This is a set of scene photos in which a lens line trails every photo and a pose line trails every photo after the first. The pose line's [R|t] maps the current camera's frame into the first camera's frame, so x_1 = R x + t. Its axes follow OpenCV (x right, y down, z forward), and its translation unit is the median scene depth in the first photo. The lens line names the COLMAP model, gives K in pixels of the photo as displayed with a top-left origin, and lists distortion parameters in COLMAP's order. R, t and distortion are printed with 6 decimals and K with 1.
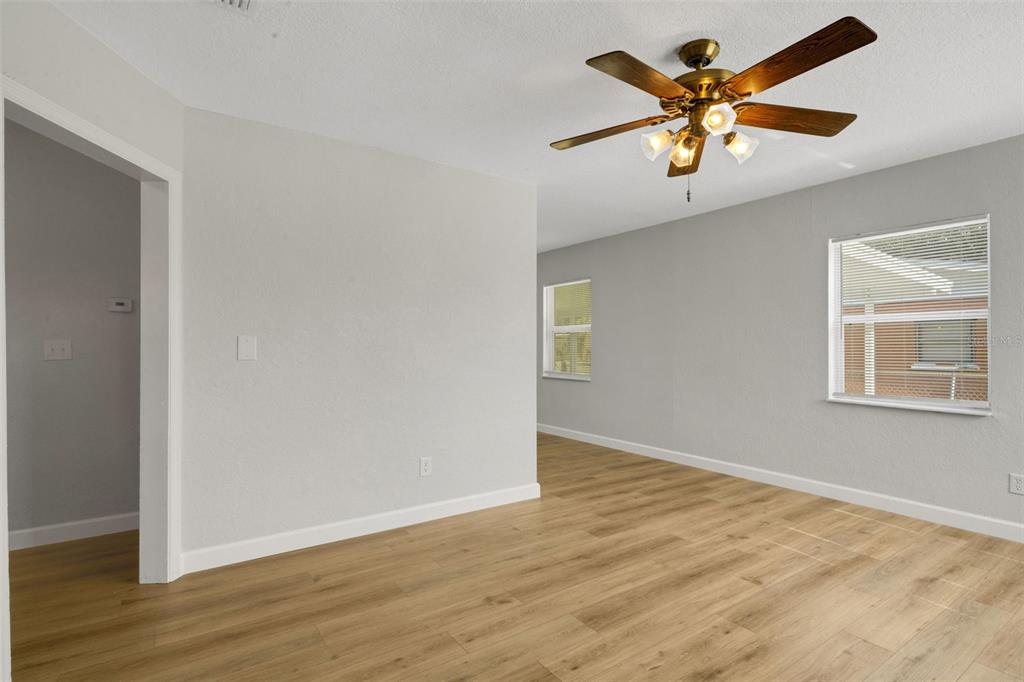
lens RADIAL K [[484.7, 0, 512.8], [0, 484.7, 345.5], [0, 0, 1]] dist [0.001450, 0.000106]
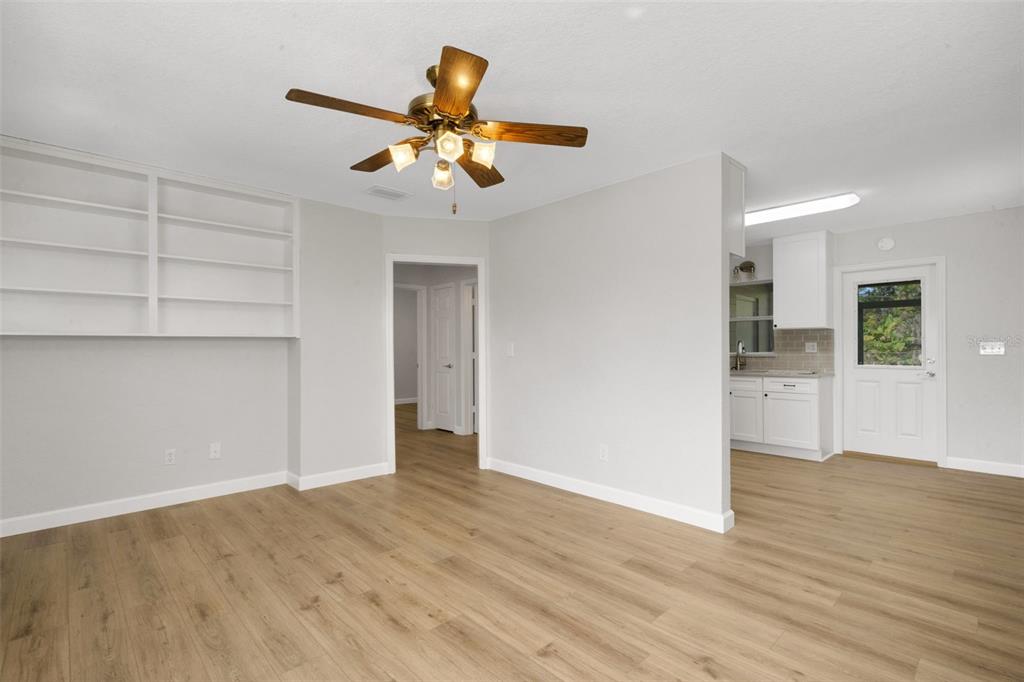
lens RADIAL K [[484.7, 0, 512.8], [0, 484.7, 345.5], [0, 0, 1]] dist [0.001450, 0.000106]
pose [[0.164877, -0.006335, -0.986294, 1.111601], [0.003292, 0.999977, -0.005873, 0.006293], [0.986309, -0.002278, 0.164894, 0.734081]]
